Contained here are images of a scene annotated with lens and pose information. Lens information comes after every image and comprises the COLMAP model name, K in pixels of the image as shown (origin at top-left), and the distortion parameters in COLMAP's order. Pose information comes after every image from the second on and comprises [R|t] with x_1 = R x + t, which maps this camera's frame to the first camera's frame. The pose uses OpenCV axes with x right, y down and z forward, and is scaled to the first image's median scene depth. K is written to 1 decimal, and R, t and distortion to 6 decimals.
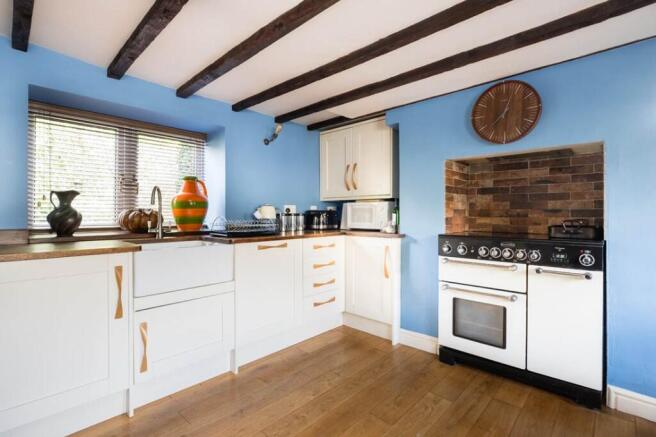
lens RADIAL K [[307.8, 0, 325.8], [0, 307.8, 212.8], [0, 0, 1]] dist [-0.010194, 0.002042]
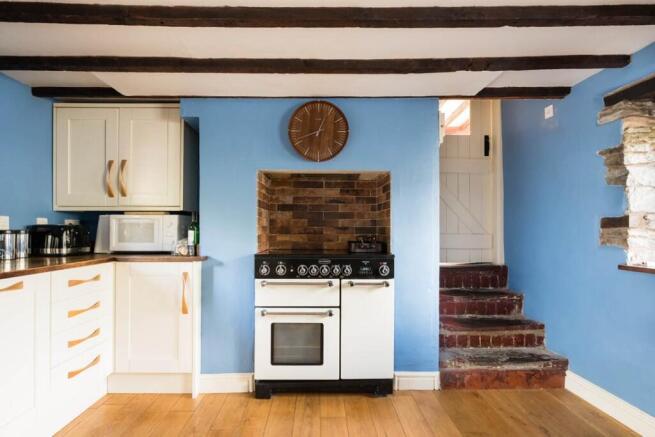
lens RADIAL K [[348.1, 0, 319.8], [0, 348.1, 226.7], [0, 0, 1]] dist [-0.004907, 0.000709]
pose [[0.718747, 0.008376, 0.695221, -0.181316], [-0.004034, 0.999961, -0.007876, -0.001805], [-0.695260, 0.002856, 0.718753, 0.145363]]
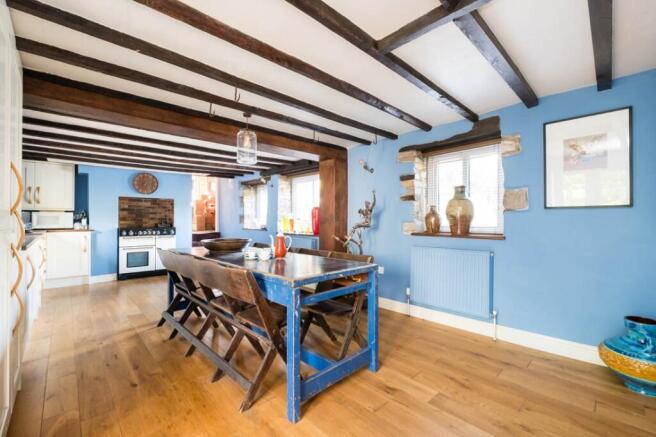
lens RADIAL K [[289.4, 0, 333.7], [0, 289.4, 218.5], [0, 0, 1]] dist [-0.009790, 0.000876]
pose [[0.058547, 0.003554, 0.998278, -1.678008], [-0.003590, 0.999988, -0.003350, -0.002078], [-0.998278, -0.003388, 0.058560, -0.756025]]
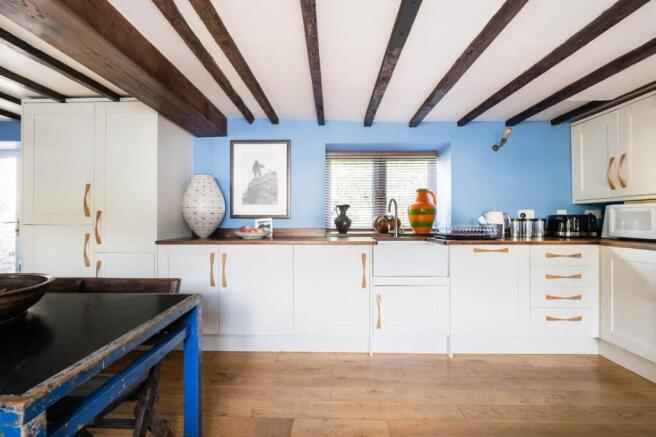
lens RADIAL K [[289.4, 0, 323.2], [0, 289.4, 217.4], [0, 0, 1]] dist [-0.009790, 0.000876]
pose [[0.665636, -0.005681, -0.746255, 0.174290], [0.004006, 0.999984, -0.004039, -0.000241], [0.746266, -0.000301, 0.665648, -0.071113]]
